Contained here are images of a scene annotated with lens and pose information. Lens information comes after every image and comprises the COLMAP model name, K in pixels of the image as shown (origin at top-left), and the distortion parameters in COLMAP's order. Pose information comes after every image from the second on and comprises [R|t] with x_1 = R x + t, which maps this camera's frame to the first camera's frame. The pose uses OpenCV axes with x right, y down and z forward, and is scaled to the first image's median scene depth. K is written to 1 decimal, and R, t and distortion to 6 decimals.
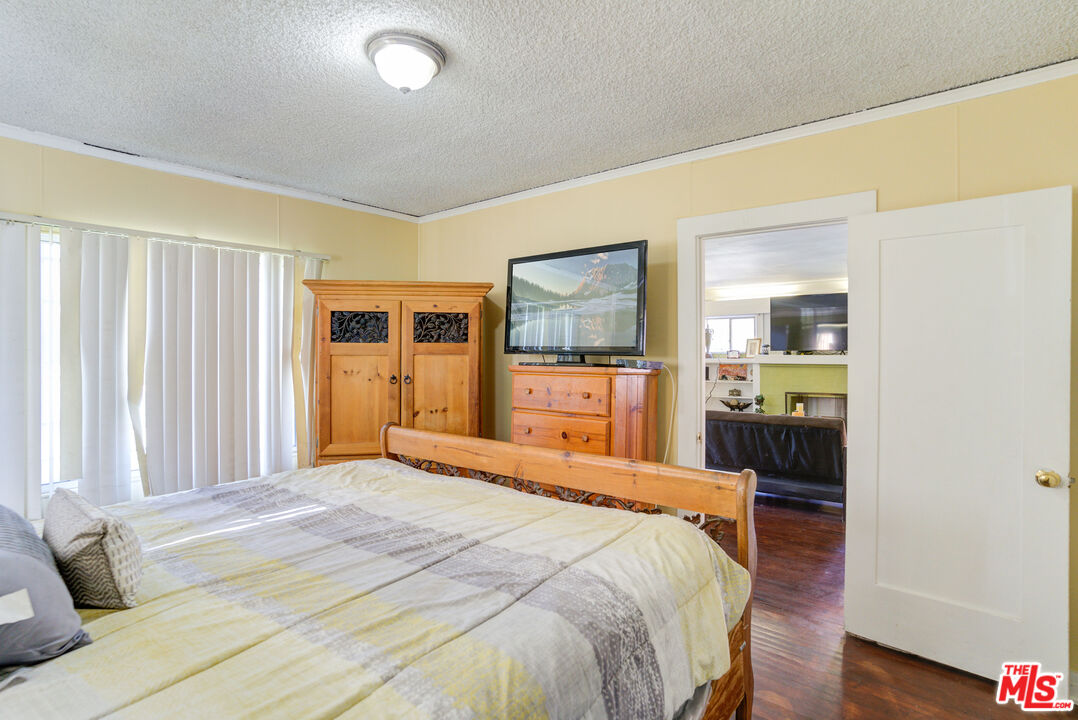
lens RADIAL K [[527.7, 0, 537.6], [0, 527.7, 355.2], [0, 0, 1]] dist [-0.073739, 0.040406]
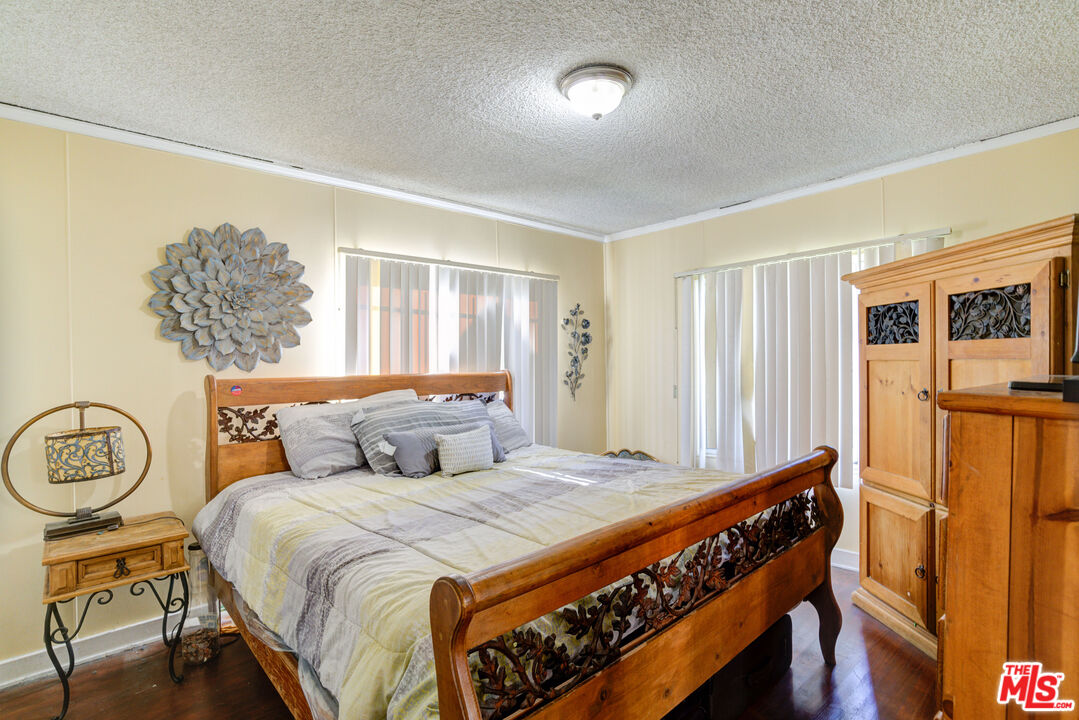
lens RADIAL K [[528.2, 0, 538.1], [0, 528.2, 355.2], [0, 0, 1]] dist [-0.073739, 0.040406]
pose [[-0.145016, -0.009645, -0.989382, 0.482782], [0.007724, 0.999911, -0.010880, -0.003519], [0.989399, -0.009220, -0.144929, 0.596936]]
